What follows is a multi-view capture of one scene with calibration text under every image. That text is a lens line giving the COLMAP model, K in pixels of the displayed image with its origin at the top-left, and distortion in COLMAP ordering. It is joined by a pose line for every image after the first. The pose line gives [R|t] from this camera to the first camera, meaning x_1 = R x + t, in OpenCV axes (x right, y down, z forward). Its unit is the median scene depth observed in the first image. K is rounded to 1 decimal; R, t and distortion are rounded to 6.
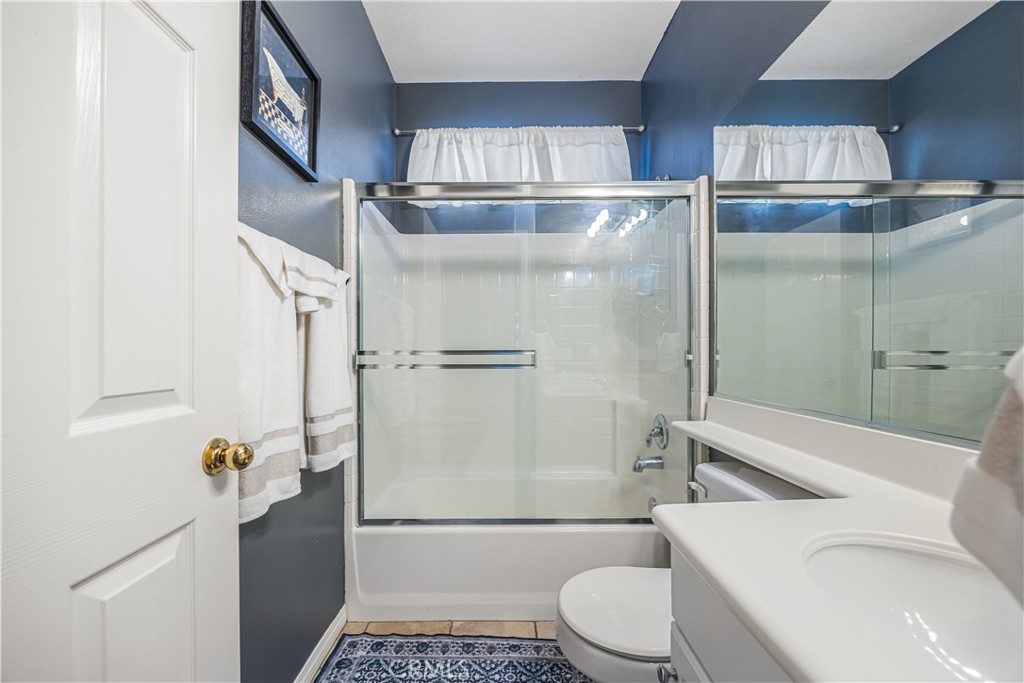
lens RADIAL K [[397.4, 0, 512.2], [0, 397.4, 351.4], [0, 0, 1]] dist [0.001285, -0.000977]
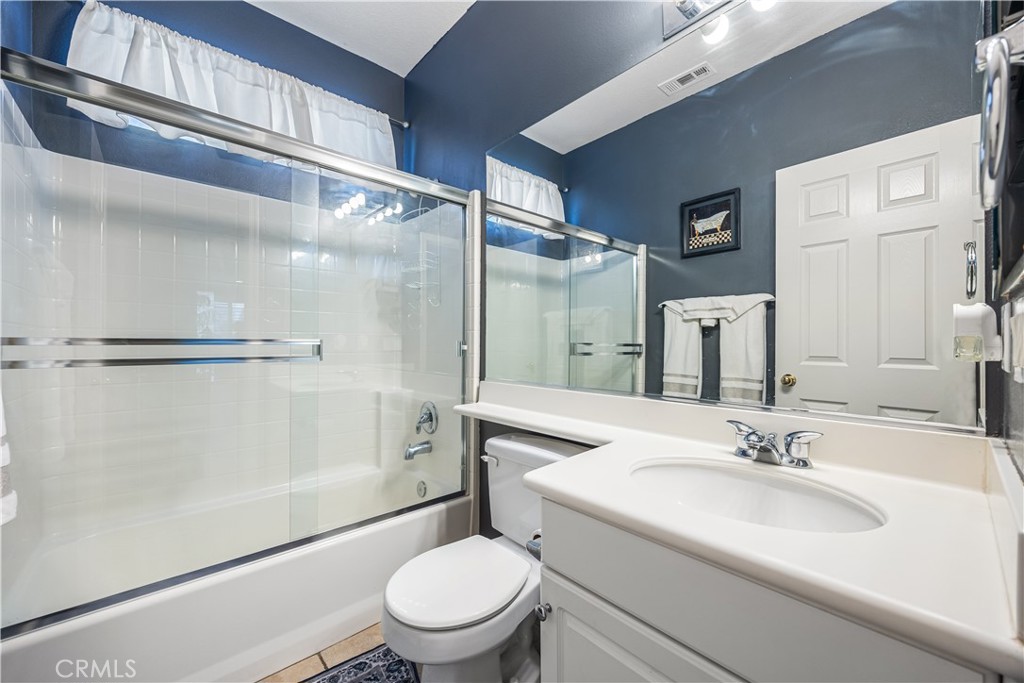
lens RADIAL K [[397.4, 0, 513.0], [0, 397.4, 340.6], [0, 0, 1]] dist [0.001285, -0.000977]
pose [[0.743449, 0.009528, 0.668725, -0.151399], [-0.007118, 0.999955, -0.006334, 0.000811], [-0.668755, -0.000051, 0.743483, 0.051906]]
